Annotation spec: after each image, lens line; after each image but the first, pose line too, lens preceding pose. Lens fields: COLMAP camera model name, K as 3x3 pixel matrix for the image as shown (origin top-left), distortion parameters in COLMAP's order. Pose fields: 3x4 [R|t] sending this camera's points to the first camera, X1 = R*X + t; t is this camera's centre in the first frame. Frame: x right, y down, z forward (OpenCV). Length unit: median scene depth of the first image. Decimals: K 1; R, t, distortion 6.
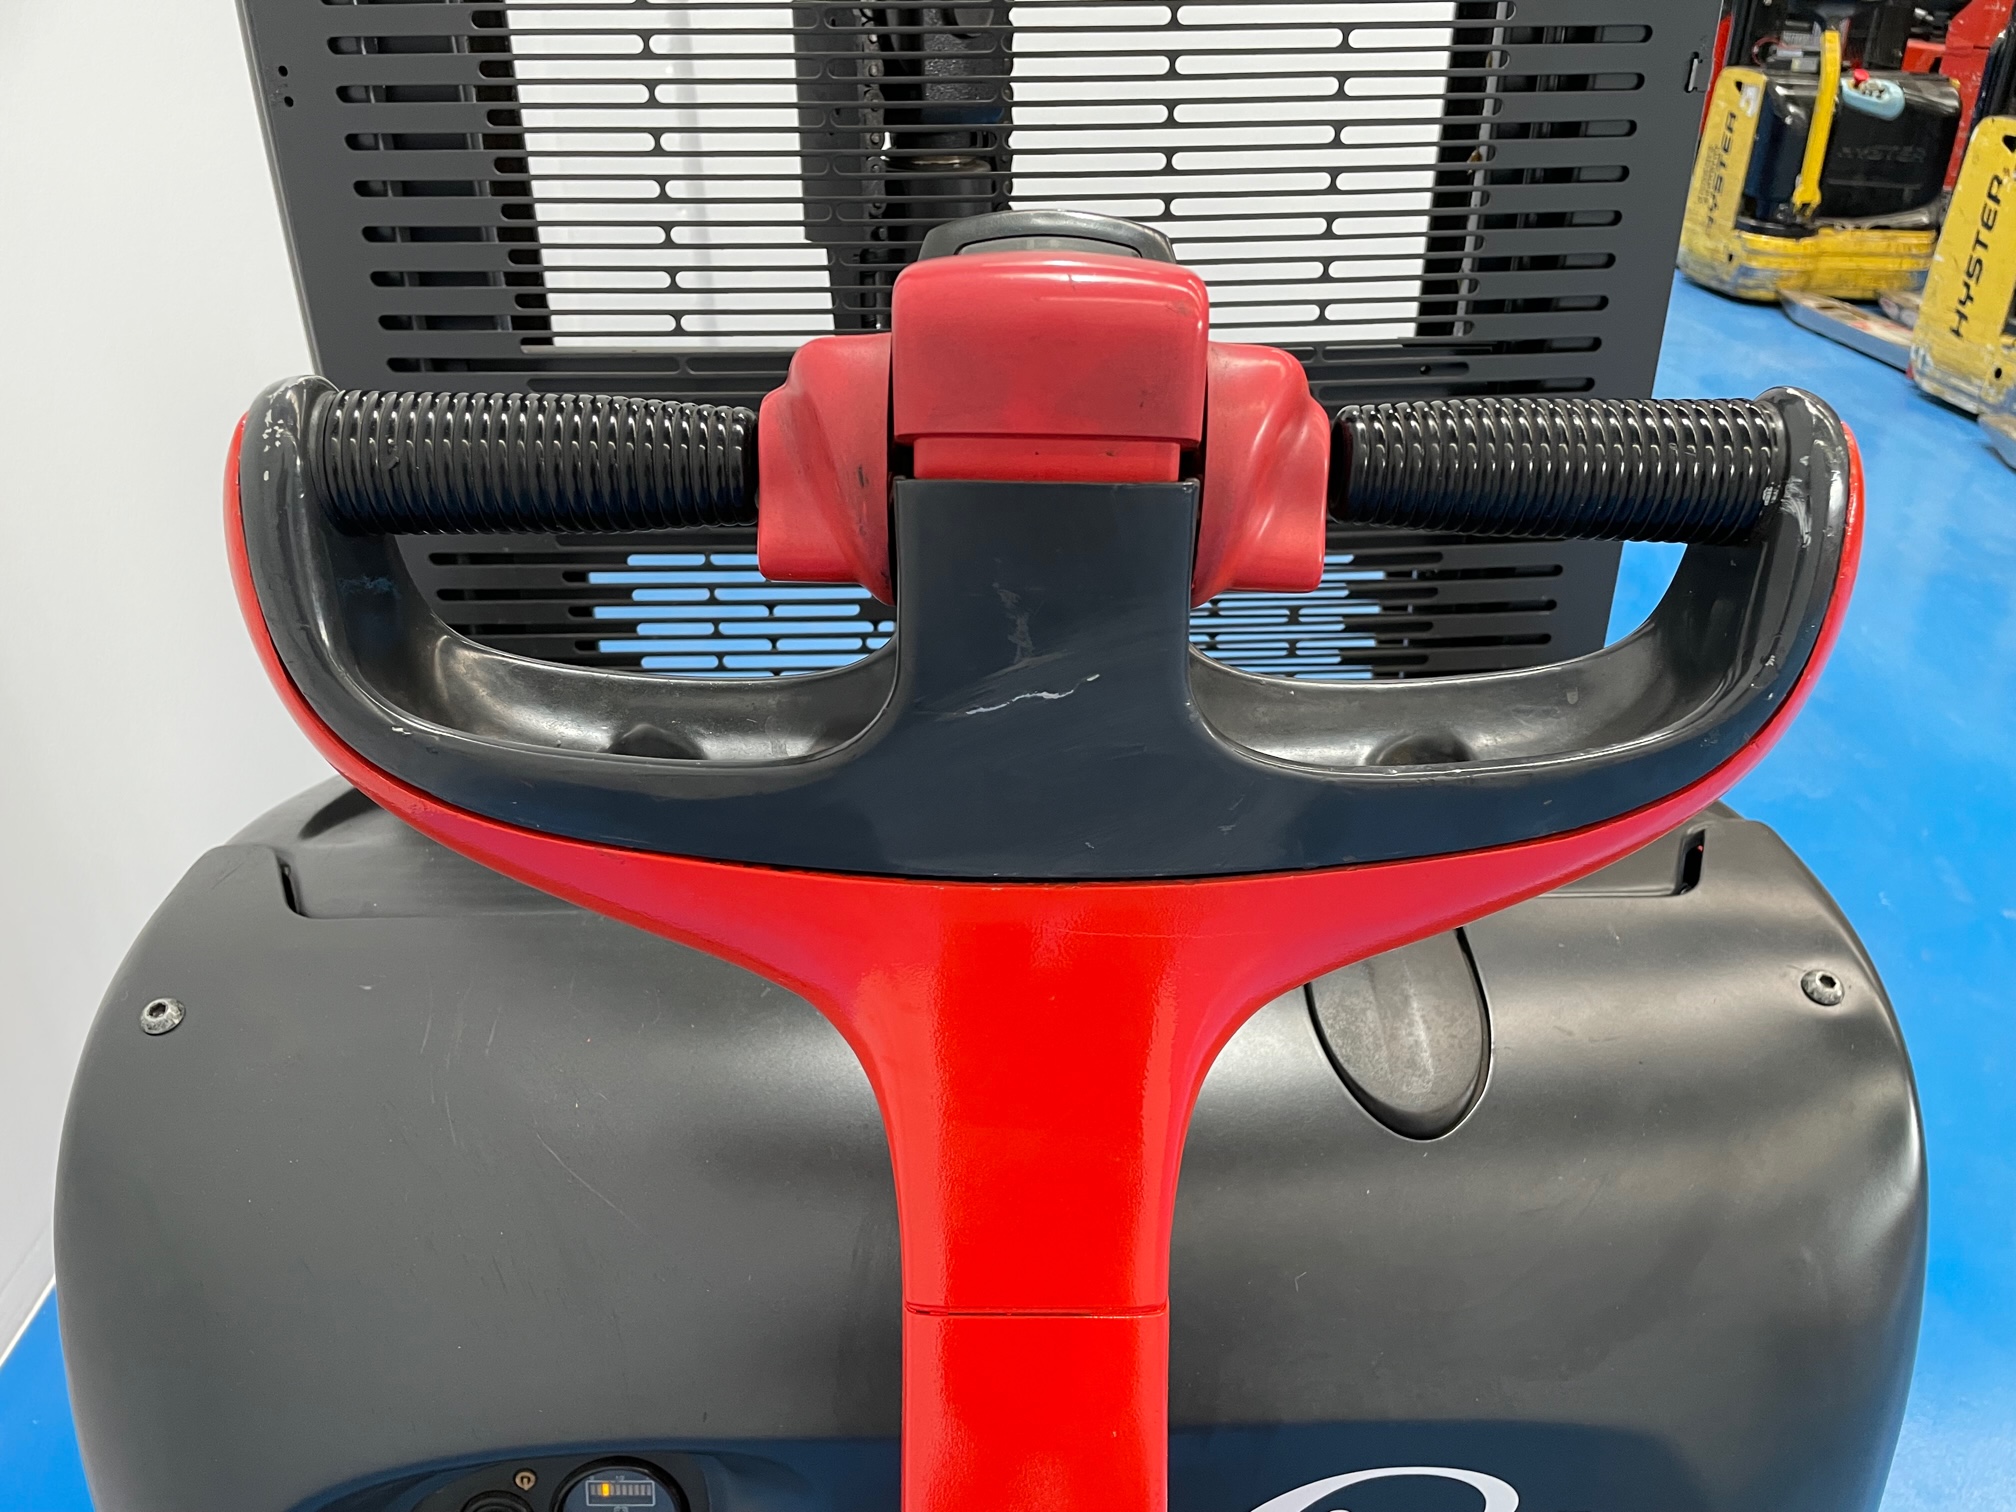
lens RADIAL K [[1492.9, 0, 1020.7], [0, 1492.9, 766.7], [0, 0, 1]] dist [0.080474, -0.100433]
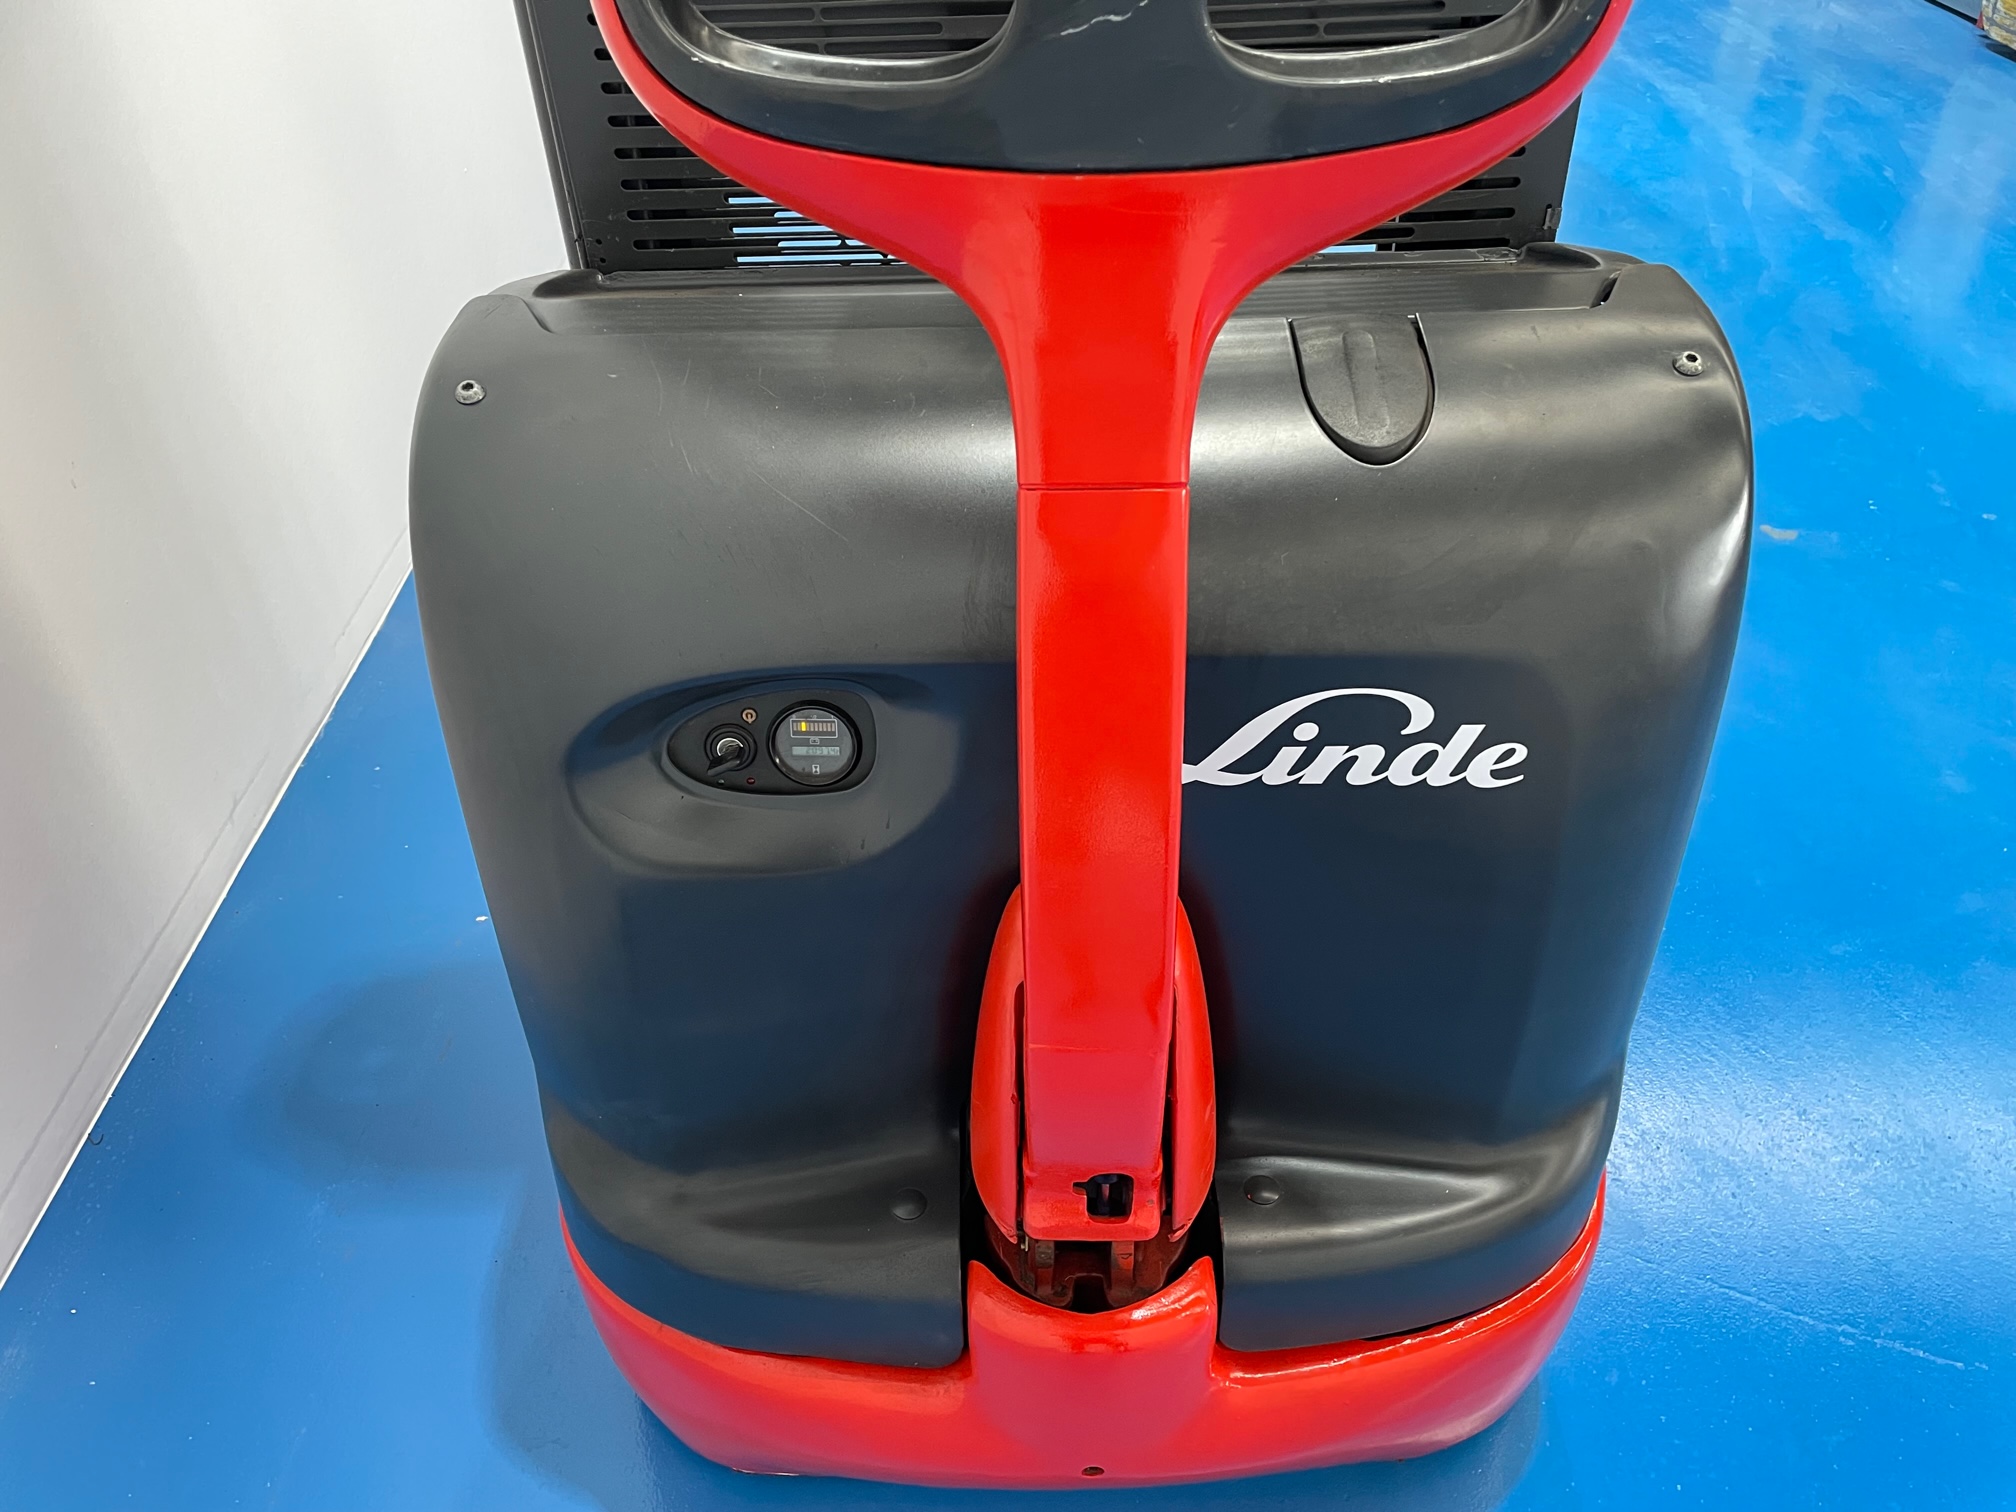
lens RADIAL K [[1492.9, 0, 1020.7], [0, 1492.9, 766.7], [0, 0, 1]] dist [0.080474, -0.100433]
pose [[0.999532, -0.007818, -0.029588, -0.023199], [0.012898, 0.984377, 0.175601, 0.266170], [0.027753, -0.175900, 0.984017, -0.411854]]
